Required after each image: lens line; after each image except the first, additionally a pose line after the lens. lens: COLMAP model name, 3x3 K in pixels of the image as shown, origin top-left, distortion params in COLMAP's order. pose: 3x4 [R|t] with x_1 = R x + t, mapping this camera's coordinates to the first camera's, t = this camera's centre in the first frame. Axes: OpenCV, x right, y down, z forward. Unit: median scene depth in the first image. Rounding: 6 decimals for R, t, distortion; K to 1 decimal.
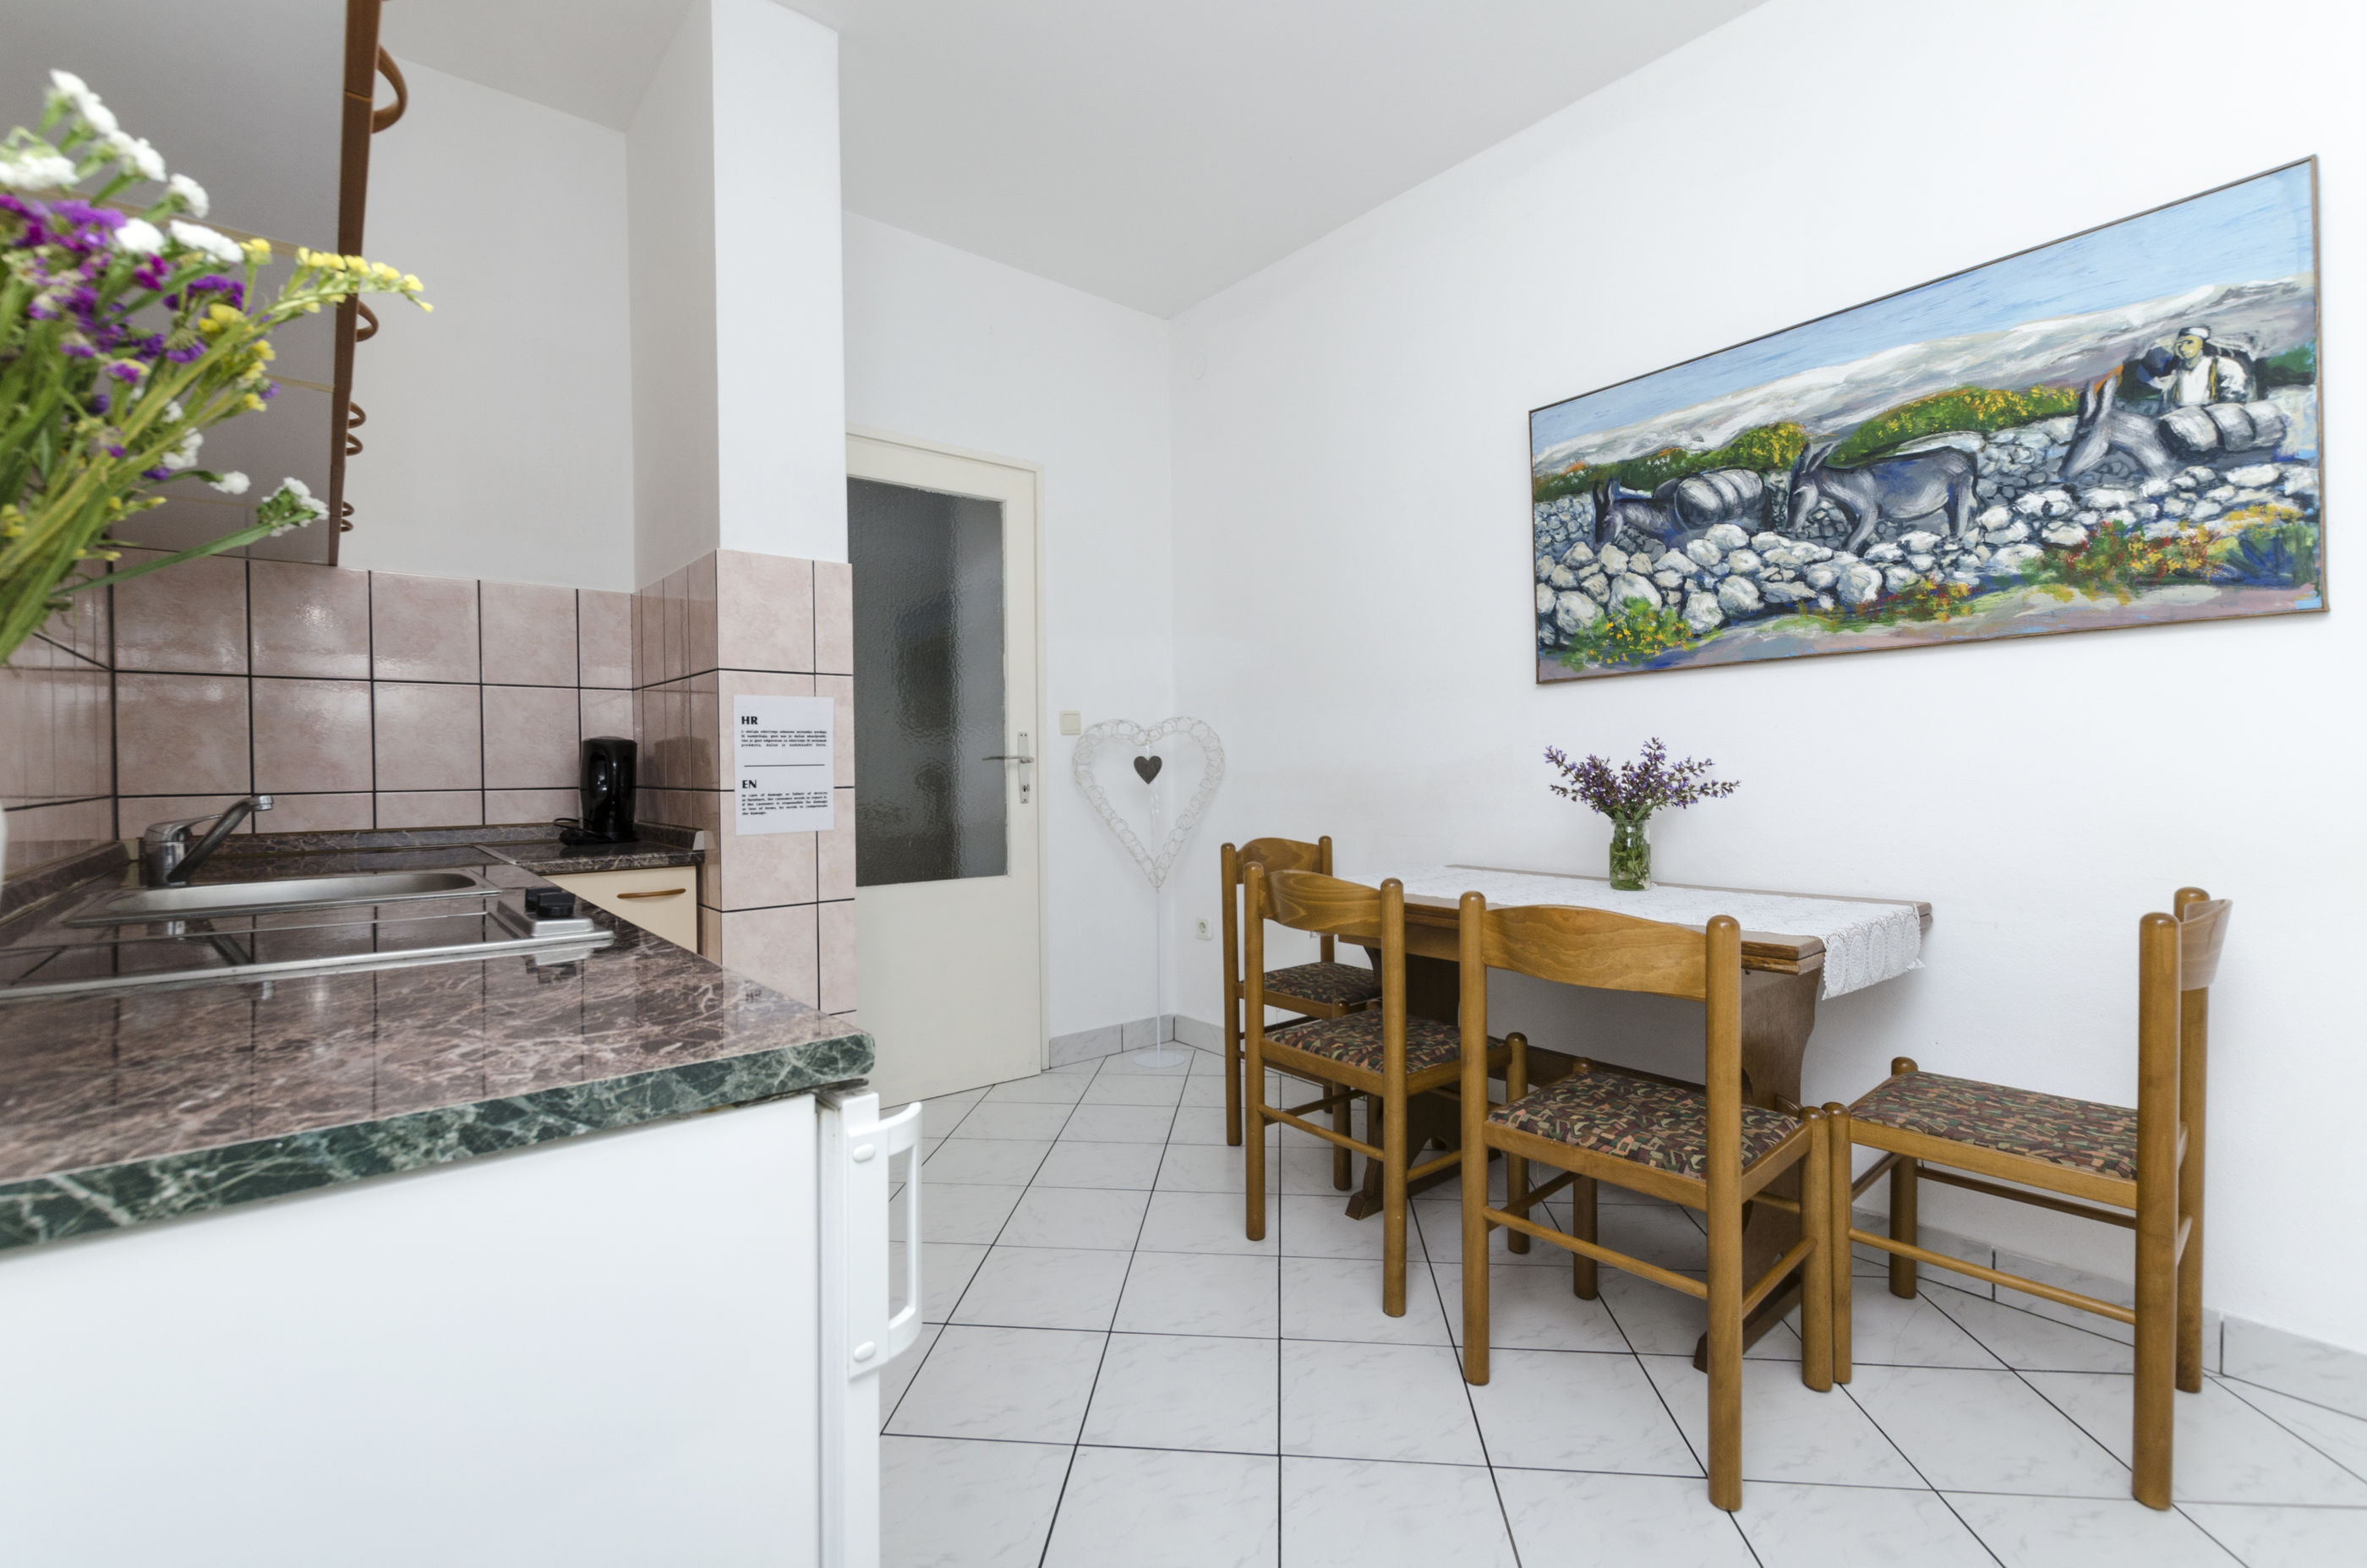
lens RADIAL K [[1032.9, 0, 1177.4], [0, 1032.9, 771.7], [0, 0, 1]] dist [0.015274, -0.007135]
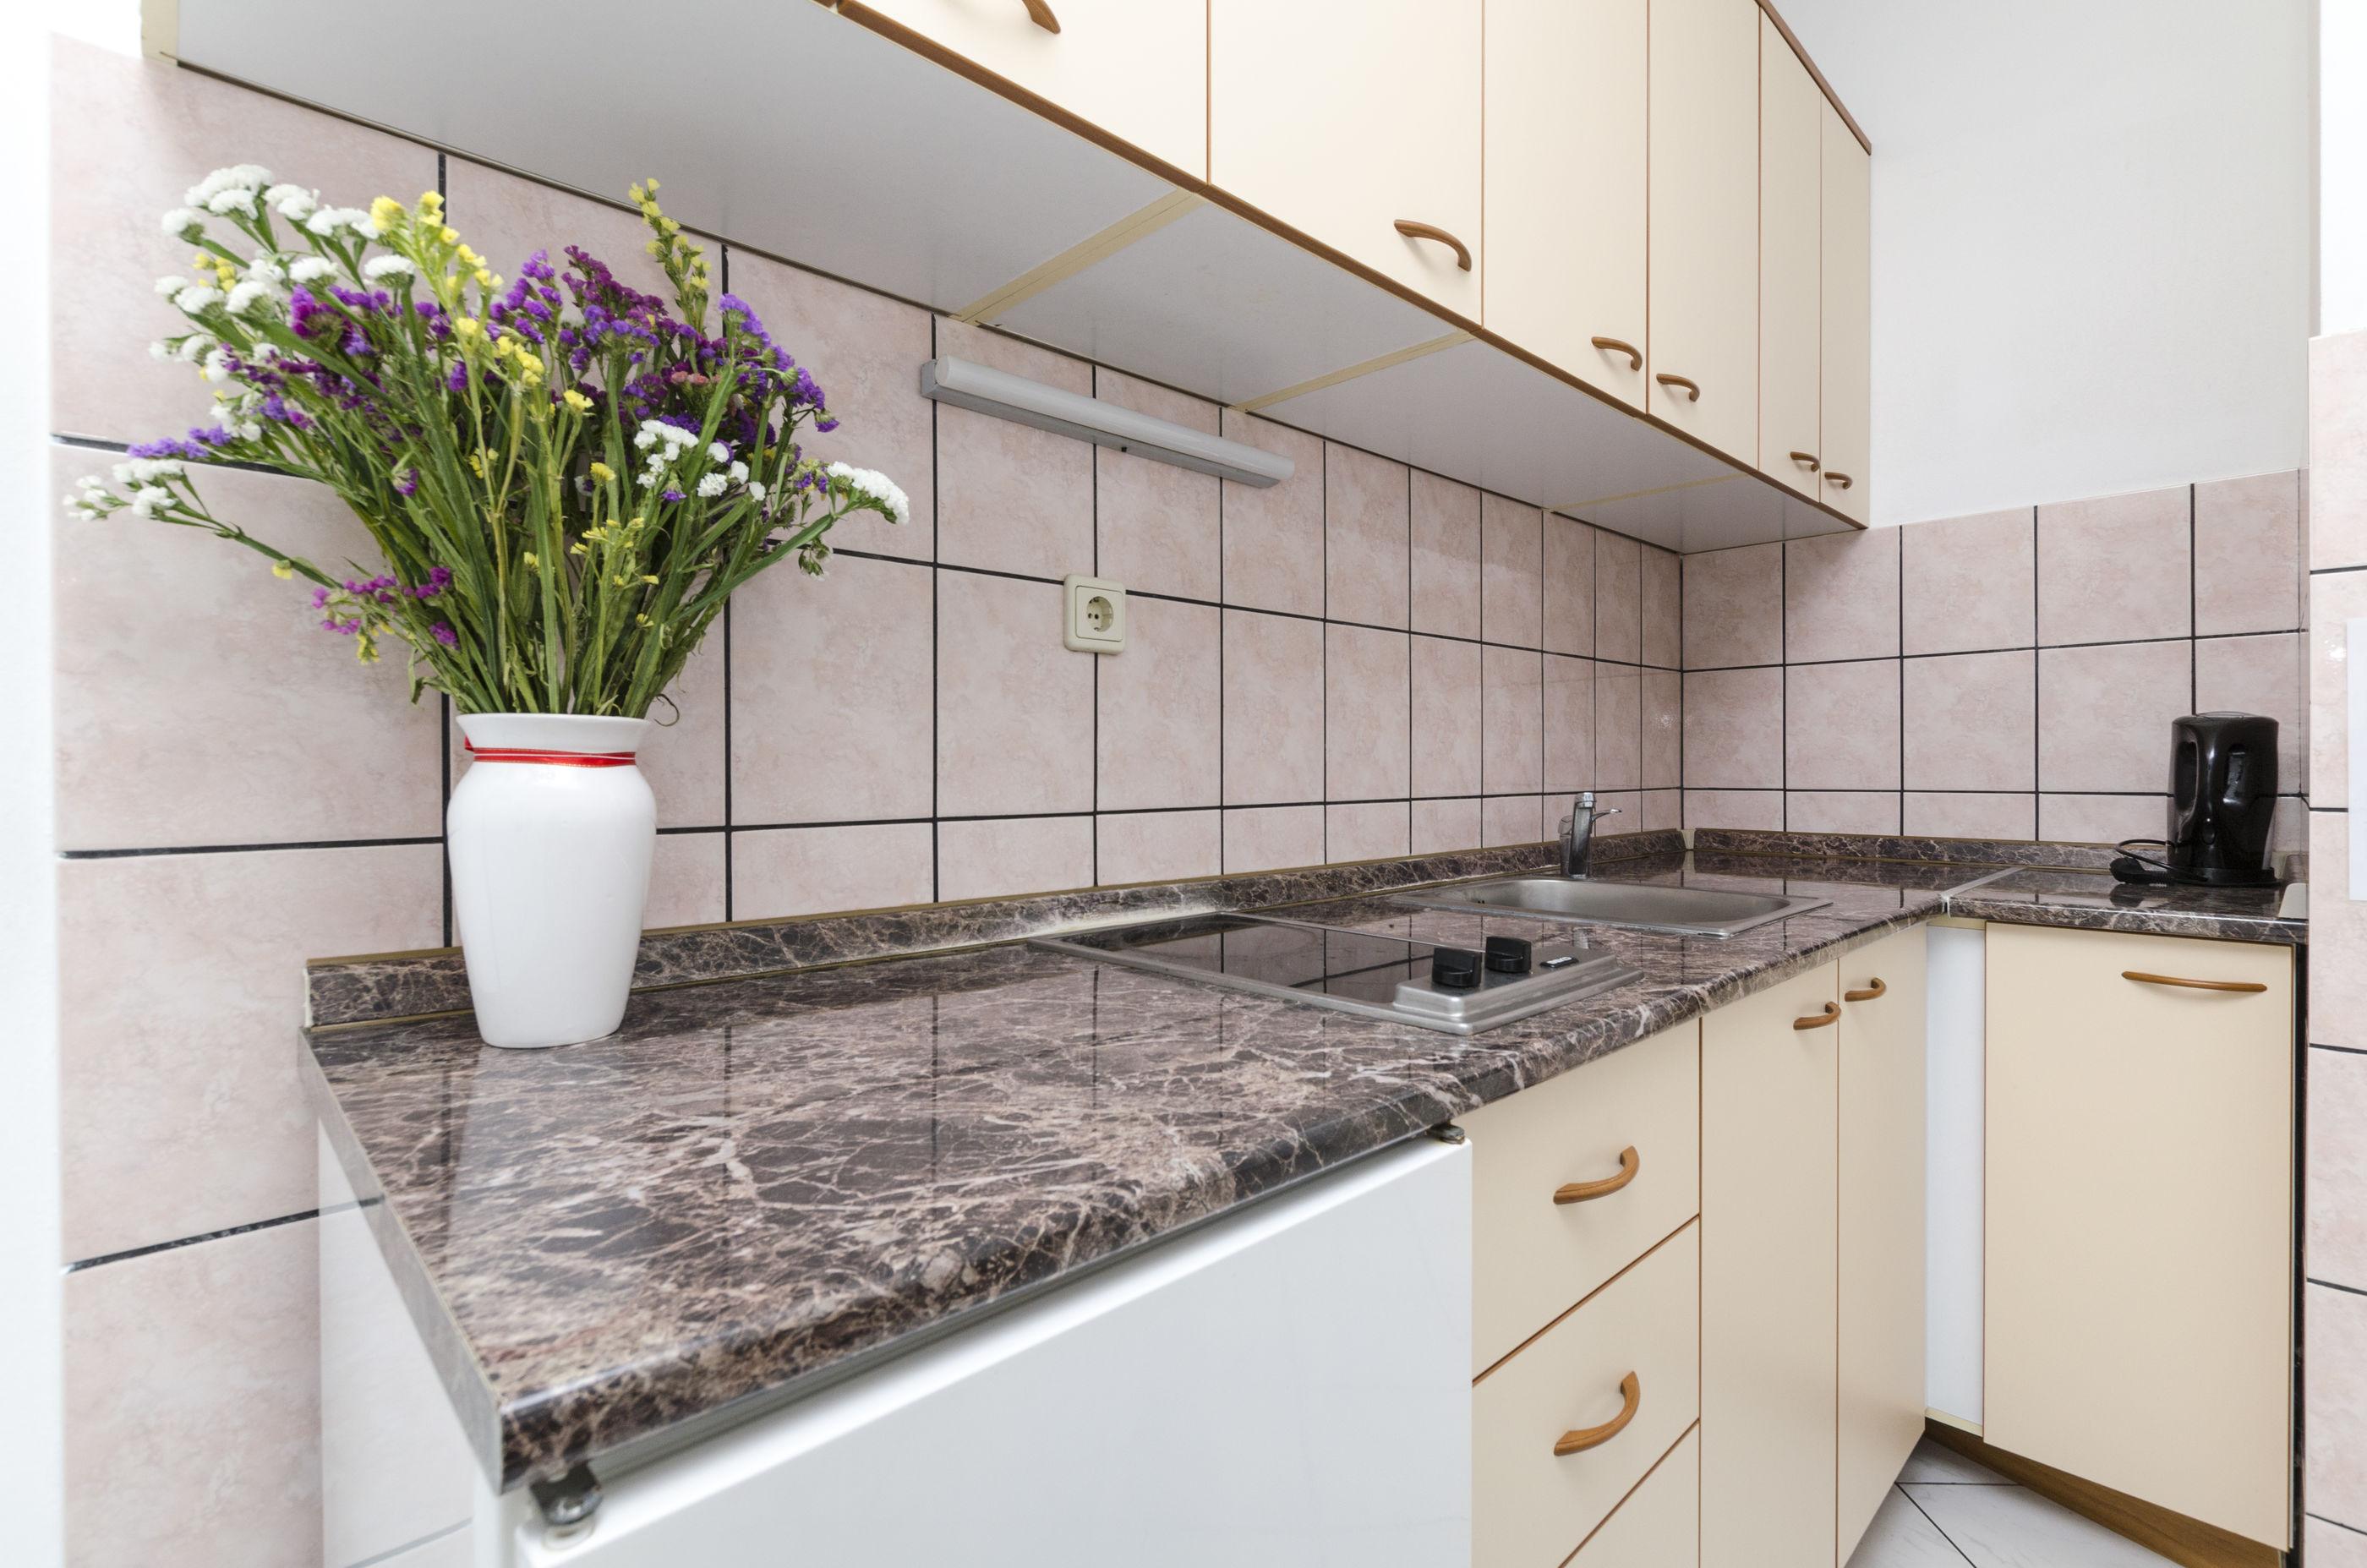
lens RADIAL K [[1087.3, 0, 1193.9], [0, 1087.3, 773.3], [0, 0, 1]] dist [0.000718, 0.000922]
pose [[0.061334, 0.013676, -0.998024, 0.075910], [-0.003072, 0.999904, 0.013513, -0.006497], [0.998113, 0.002237, 0.061370, 0.503862]]
